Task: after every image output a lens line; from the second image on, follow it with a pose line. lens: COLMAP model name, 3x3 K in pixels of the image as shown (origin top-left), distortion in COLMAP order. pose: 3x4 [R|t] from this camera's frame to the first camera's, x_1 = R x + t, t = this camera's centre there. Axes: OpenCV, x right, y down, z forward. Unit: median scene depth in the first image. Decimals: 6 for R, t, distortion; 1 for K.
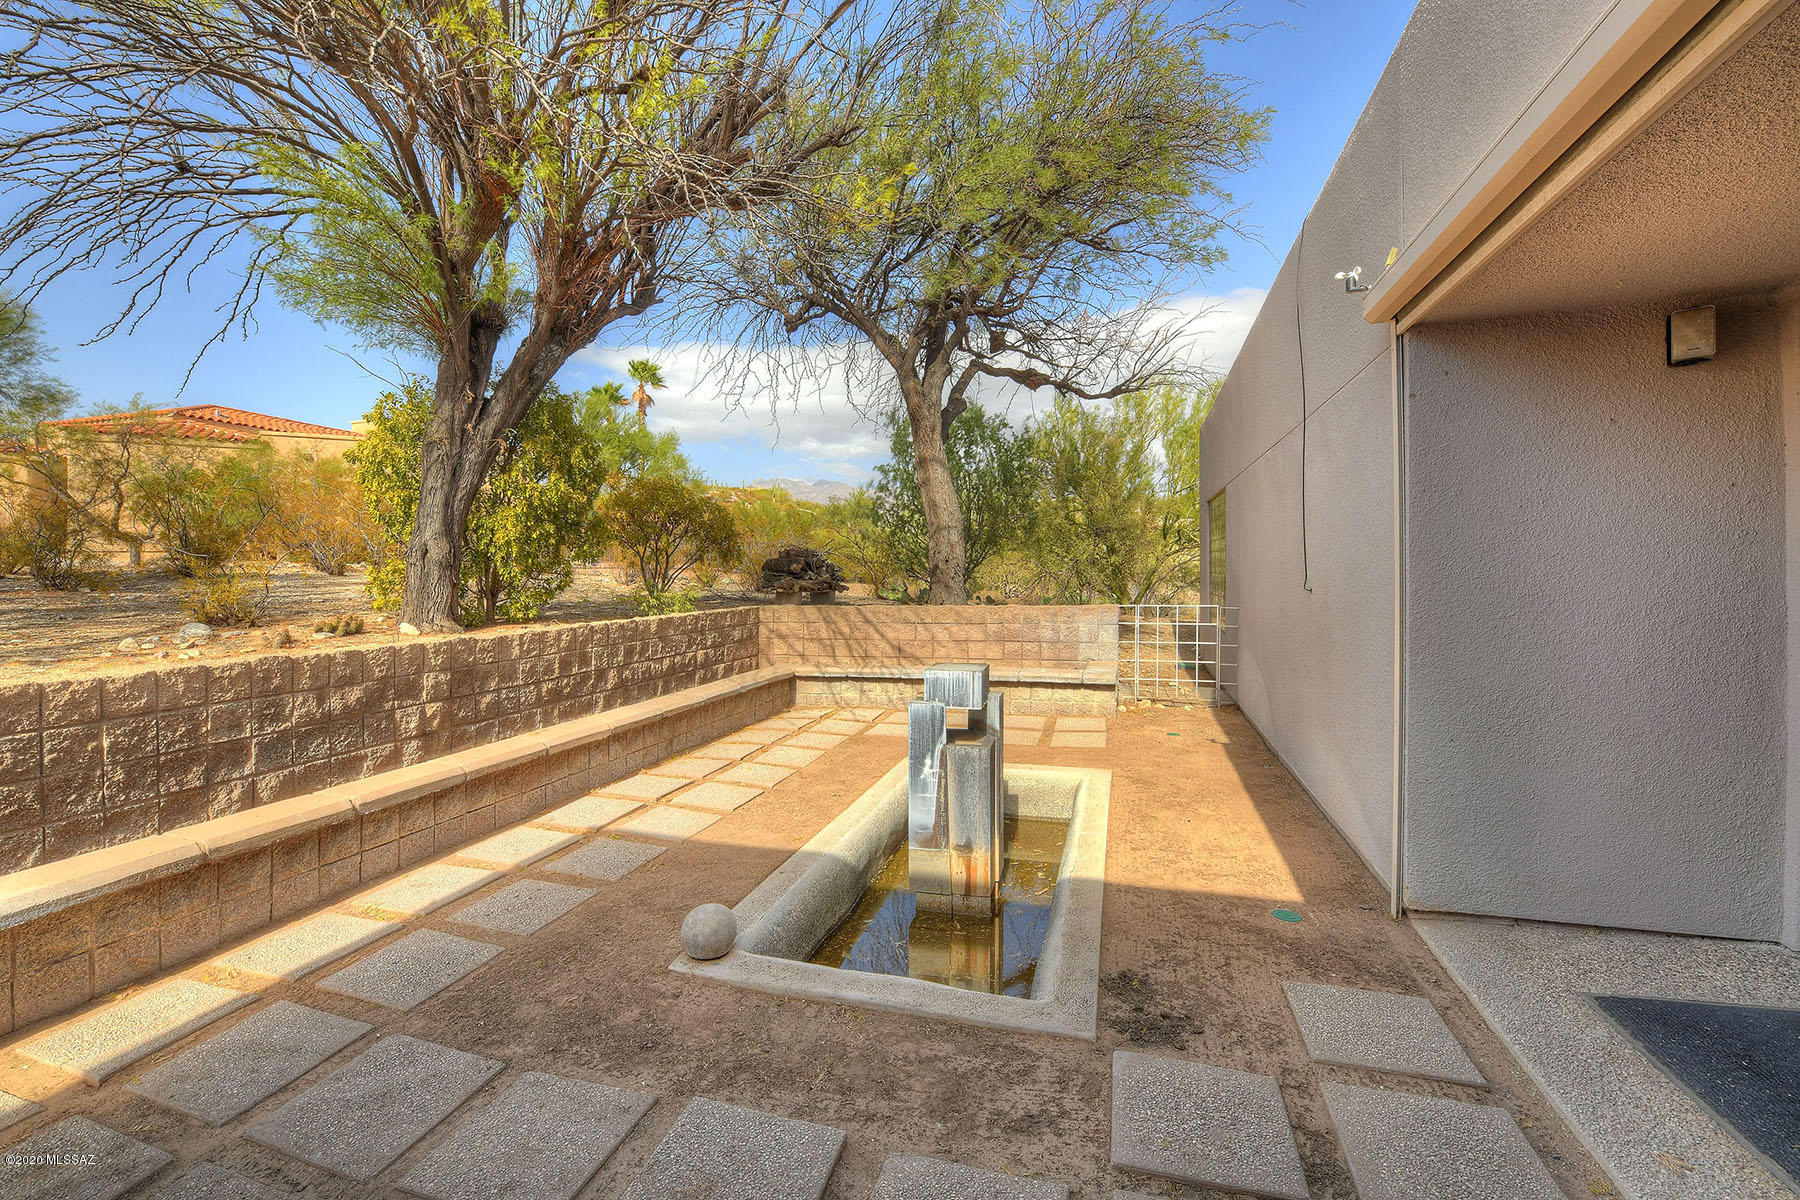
lens RADIAL K [[731.1, 0, 897.8], [0, 731.1, 572.6], [0, 0, 1]] dist [-0.014620, -0.000174]
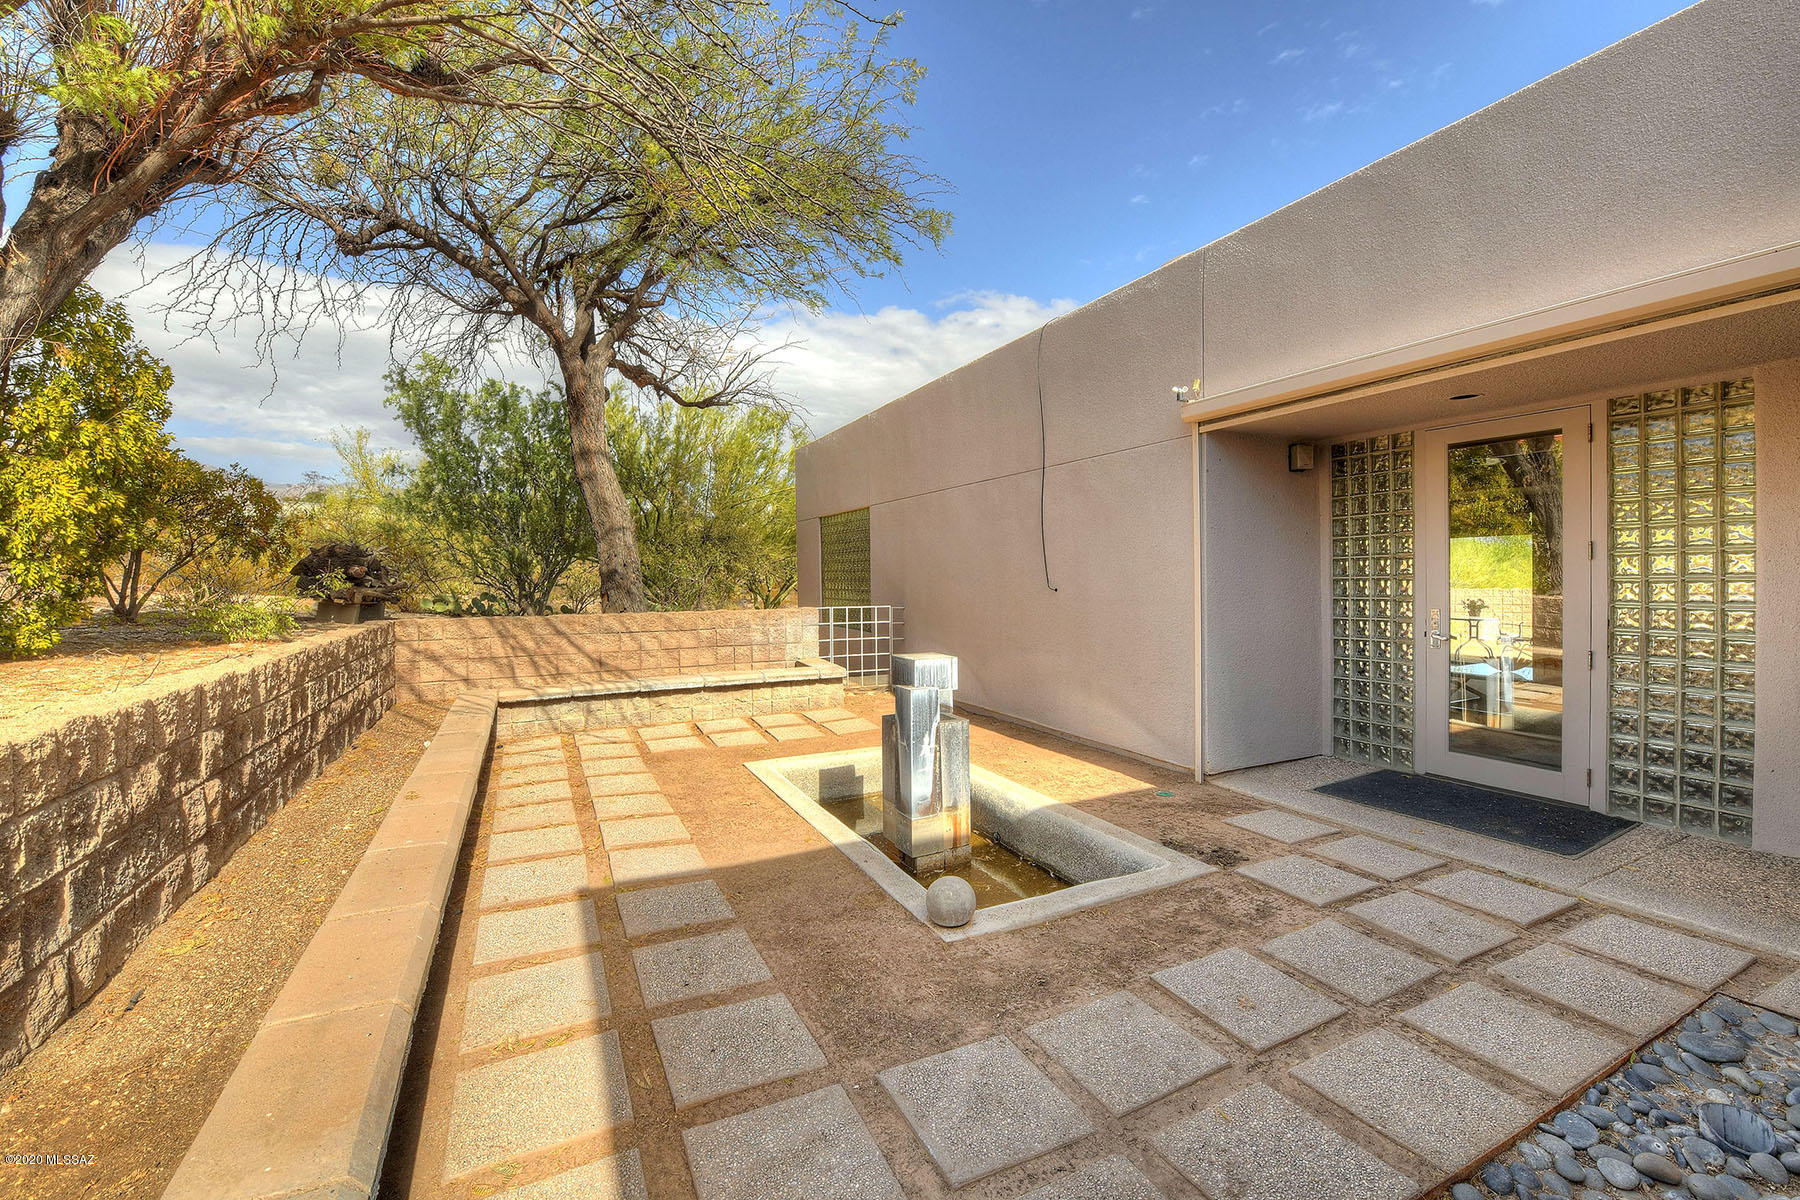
lens RADIAL K [[750.9, 0, 900.3], [0, 750.9, 578.6], [0, 0, 1]] dist [-0.012898, 0.000095]
pose [[0.723098, 0.005717, 0.690722, -0.770365], [-0.001750, 0.999978, -0.006445, 0.015041], [-0.690744, 0.003451, 0.723092, 0.175404]]
